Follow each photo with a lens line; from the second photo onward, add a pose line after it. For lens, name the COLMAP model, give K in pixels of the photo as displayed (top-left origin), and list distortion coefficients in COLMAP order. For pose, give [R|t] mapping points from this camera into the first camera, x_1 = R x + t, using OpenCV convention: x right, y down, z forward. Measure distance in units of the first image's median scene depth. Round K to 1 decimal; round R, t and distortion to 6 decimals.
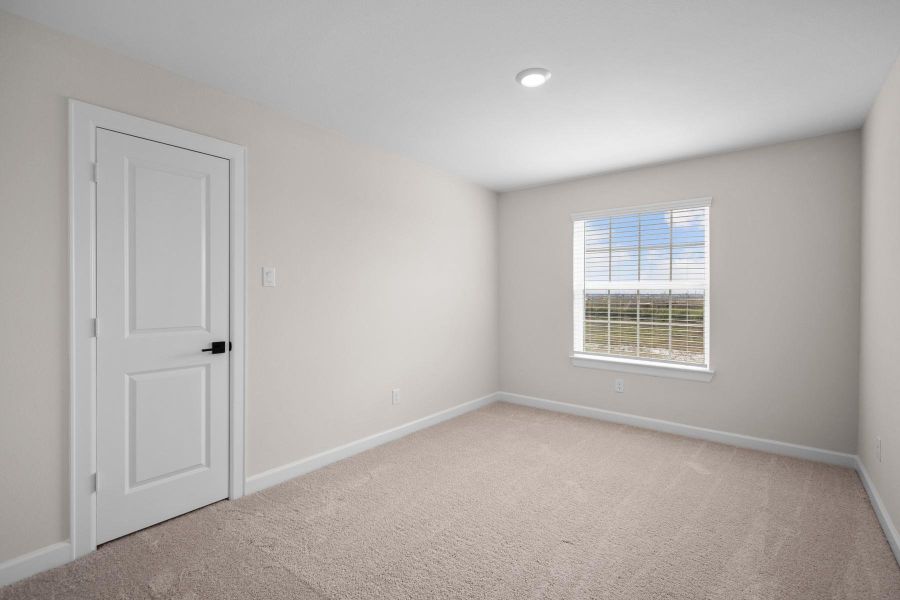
lens RADIAL K [[409.1, 0, 450.0], [0, 409.1, 300.0], [0, 0, 1]] dist [0.000575, -0.000002]
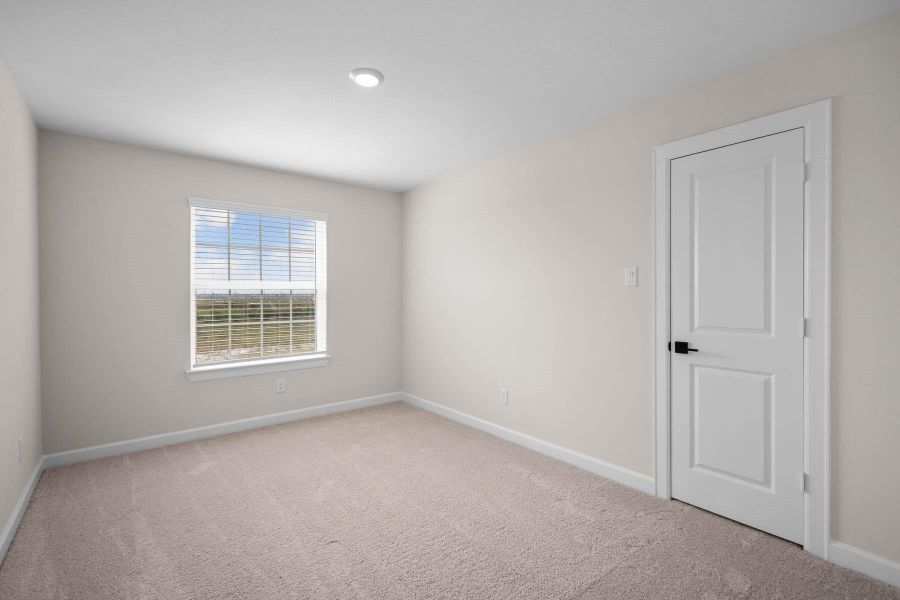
lens RADIAL K [[409.1, 0, 450.0], [0, 409.1, 300.0], [0, 0, 1]] dist [0.000575, -0.000002]
pose [[0.218560, -0.022647, 0.975561, -0.439873], [0.022272, 0.999586, 0.018215, -0.008488], [-0.975569, 0.017747, 0.218974, 0.350158]]
